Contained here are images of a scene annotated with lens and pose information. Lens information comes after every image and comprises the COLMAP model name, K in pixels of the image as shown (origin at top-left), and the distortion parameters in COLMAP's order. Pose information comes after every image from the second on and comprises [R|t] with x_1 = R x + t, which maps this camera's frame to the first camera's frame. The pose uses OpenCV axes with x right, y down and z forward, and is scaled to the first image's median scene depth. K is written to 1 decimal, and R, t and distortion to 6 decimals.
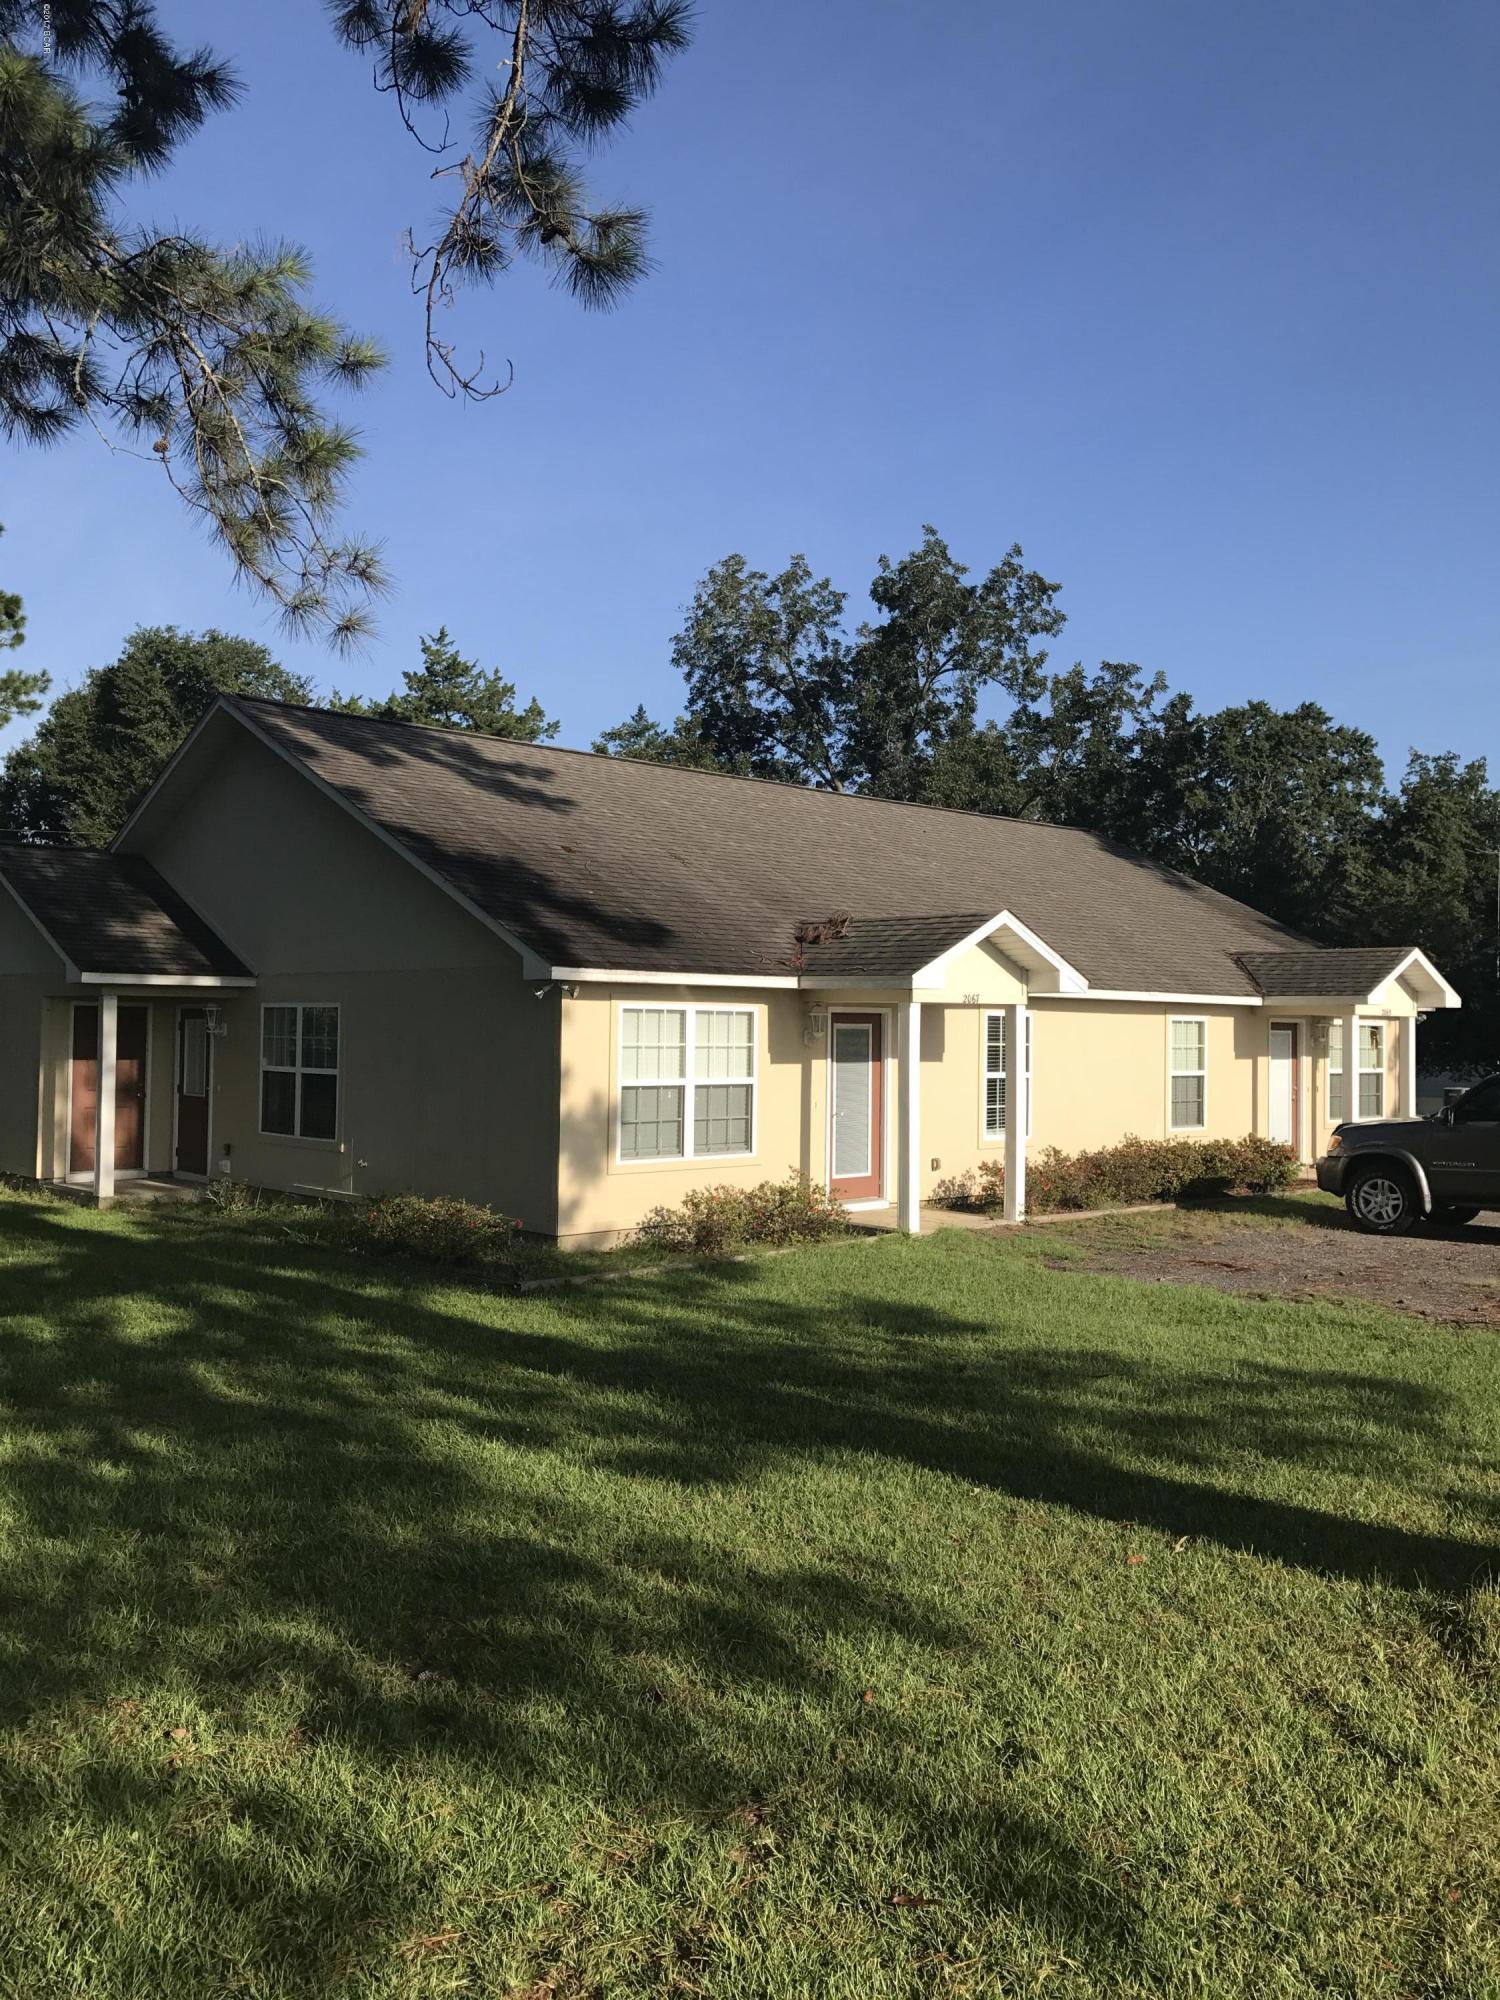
lens RADIAL K [[1662.2, 0, 755.7], [0, 1662.2, 991.0], [0, 0, 1]] dist [0.037088, -0.085260]
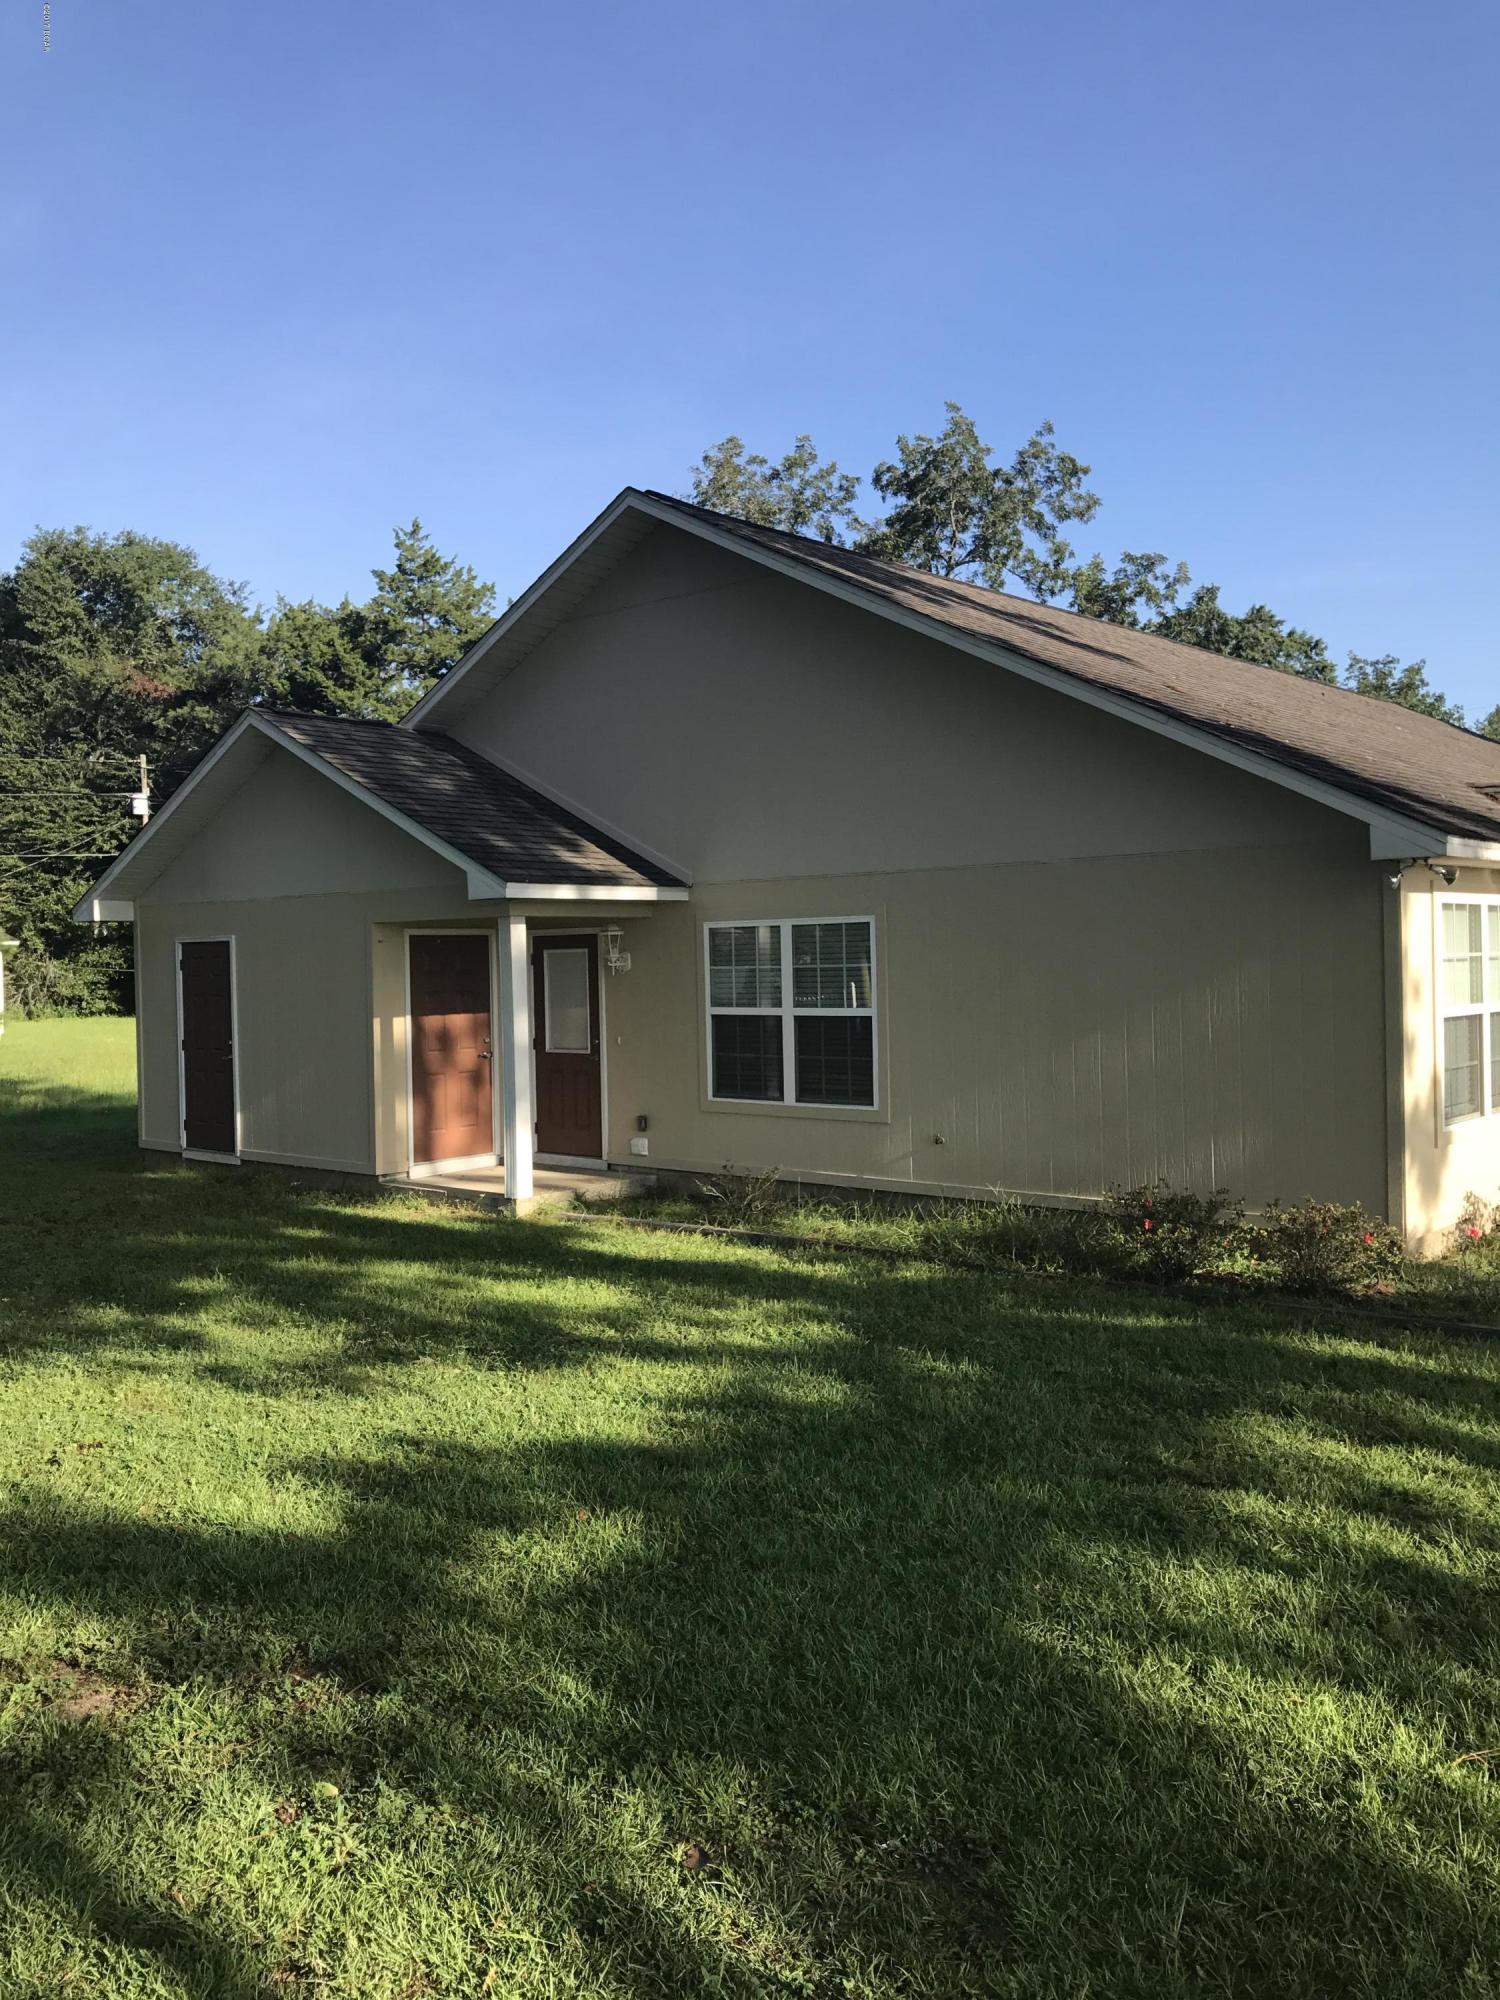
lens RADIAL K [[1662.2, 0, 744.9], [0, 1662.2, 1006.0], [0, 0, 1]] dist [0.037088, -0.085260]
pose [[0.995296, -0.035102, 0.090293, -0.099135], [0.030566, 0.998224, 0.051142, 0.002000], [-0.091928, -0.048142, 0.994601, 0.078492]]
